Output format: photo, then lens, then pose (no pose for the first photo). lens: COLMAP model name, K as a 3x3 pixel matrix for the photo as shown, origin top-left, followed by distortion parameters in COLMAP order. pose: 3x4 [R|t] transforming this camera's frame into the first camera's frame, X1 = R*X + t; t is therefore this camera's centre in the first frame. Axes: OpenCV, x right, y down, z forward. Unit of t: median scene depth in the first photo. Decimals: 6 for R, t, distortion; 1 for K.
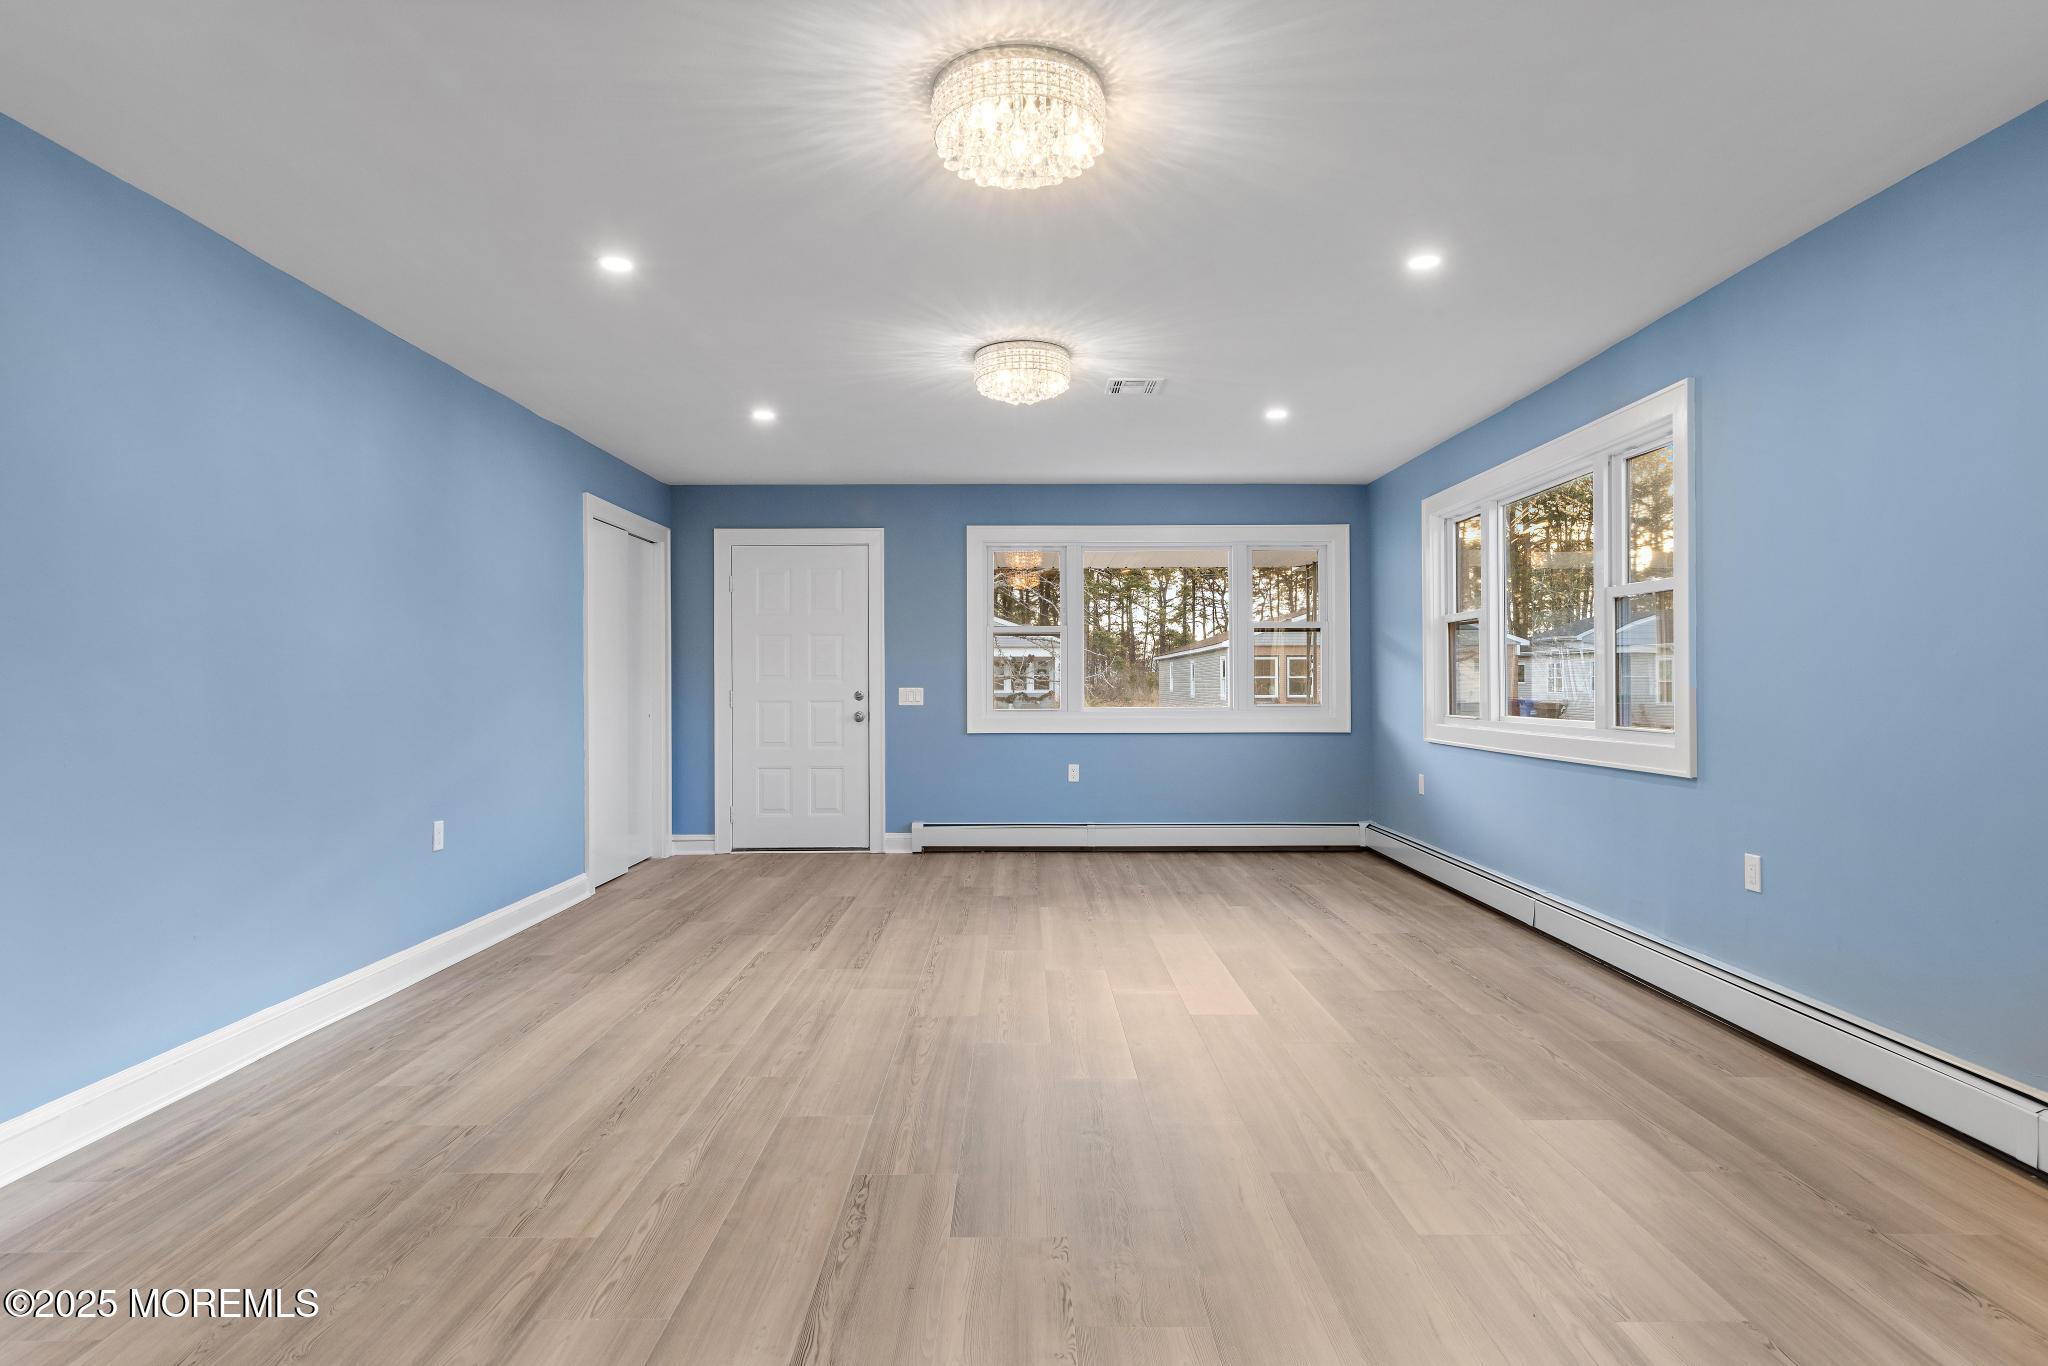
lens RADIAL K [[1137.6, 0, 1024.0], [0, 1137.6, 683.0], [0, 0, 1]] dist [-0.000421, -0.000493]
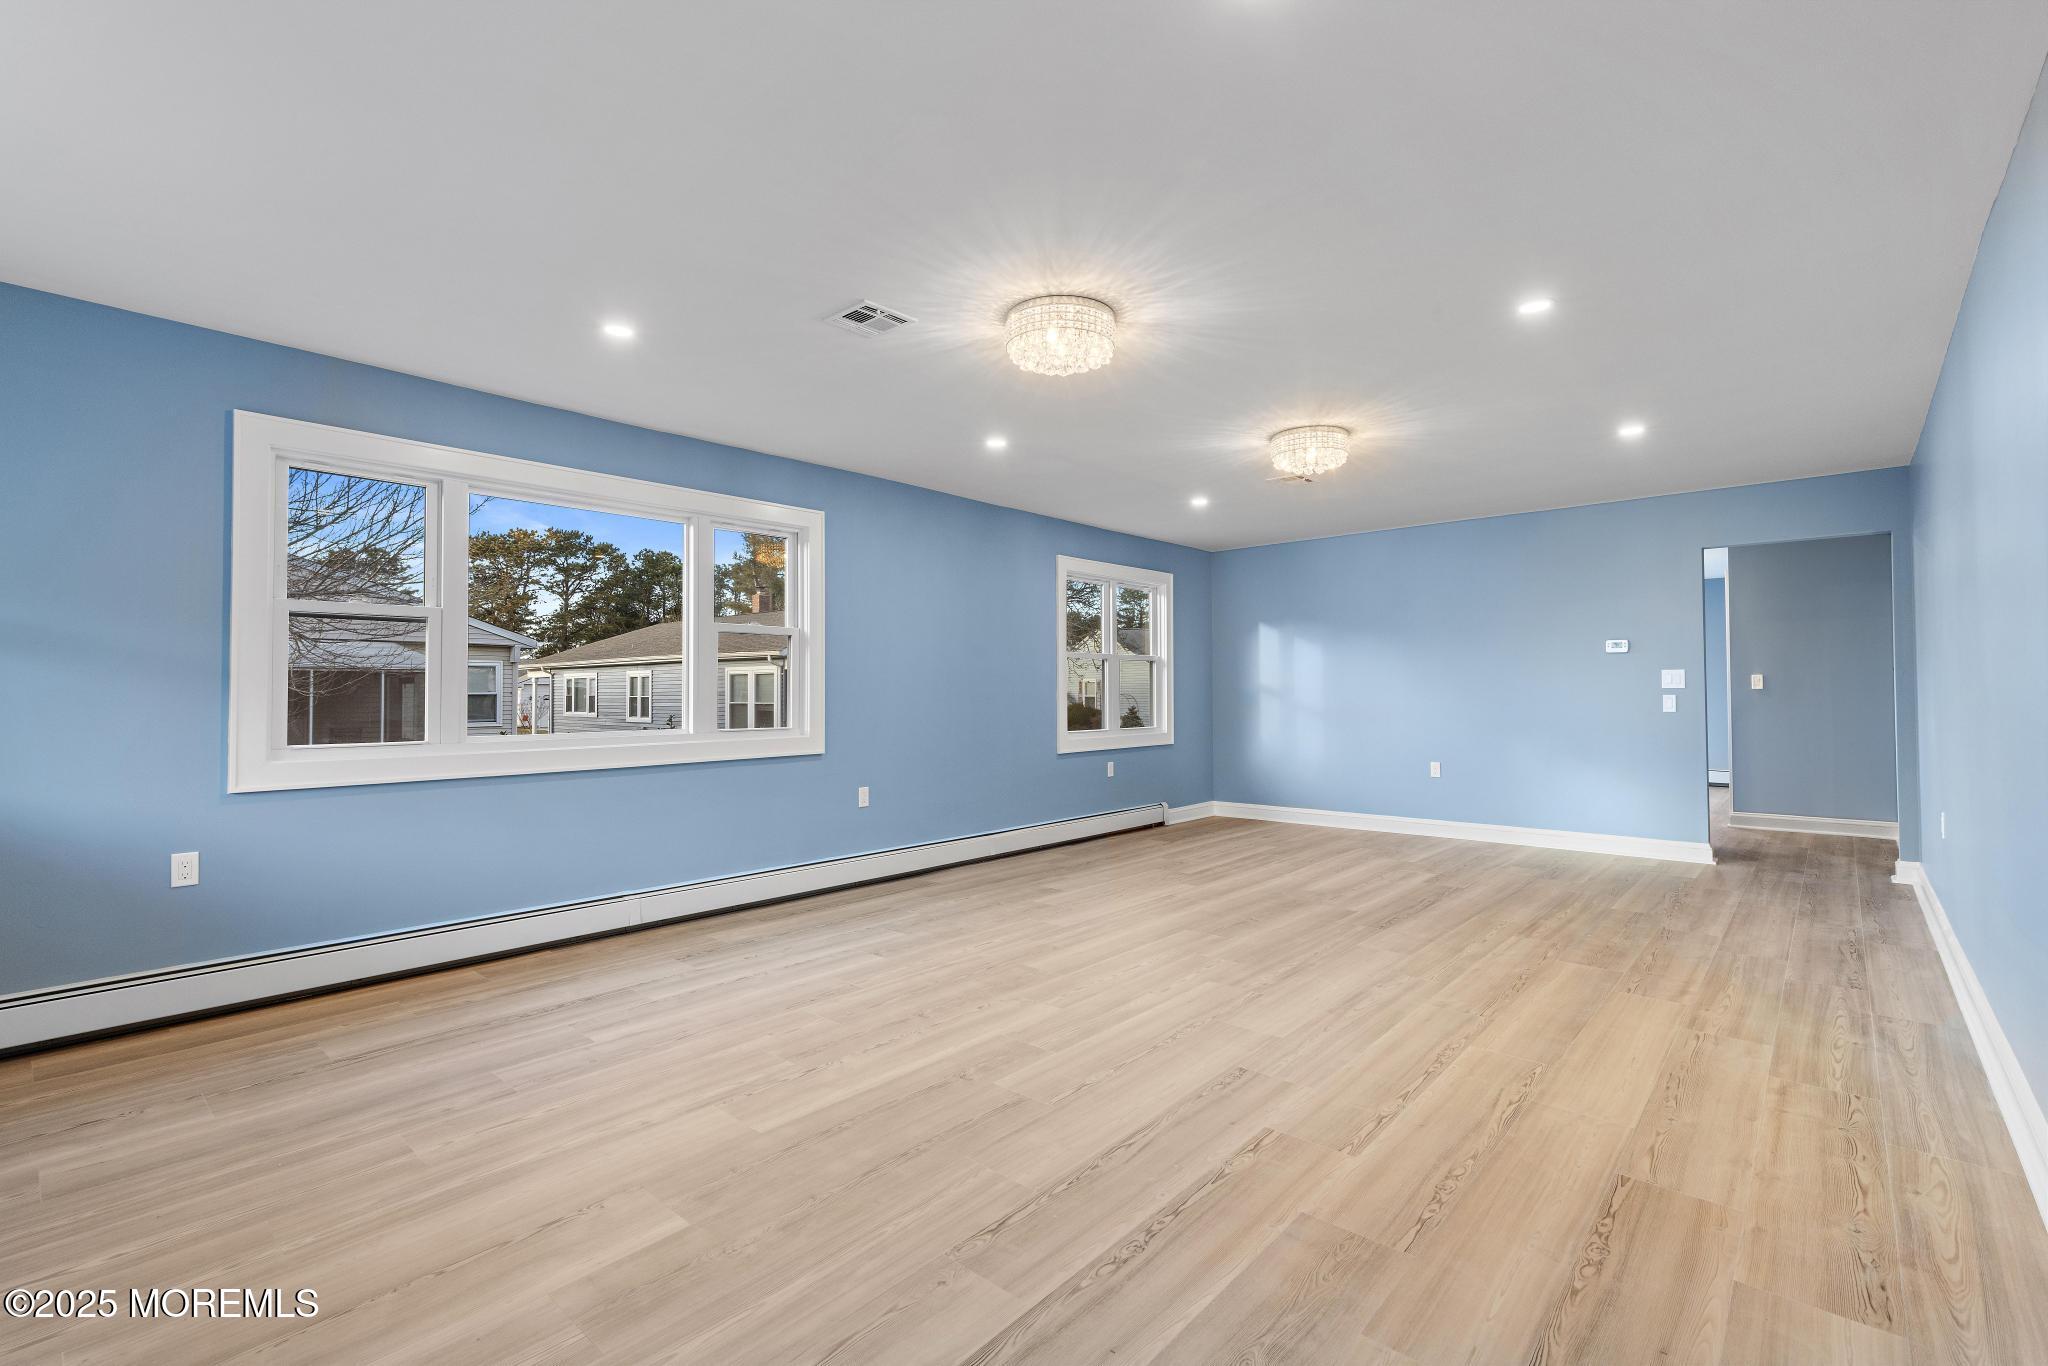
lens RADIAL K [[894.0, 0, 1024.0], [0, 894.0, 683.0], [0, 0, 1]] dist [0.000088, -0.000035]
pose [[-0.742258, 0.013597, 0.669976, -0.577068], [0.006550, 0.999894, -0.013036, -0.000774], [-0.670082, -0.005287, -0.742268, 2.017309]]
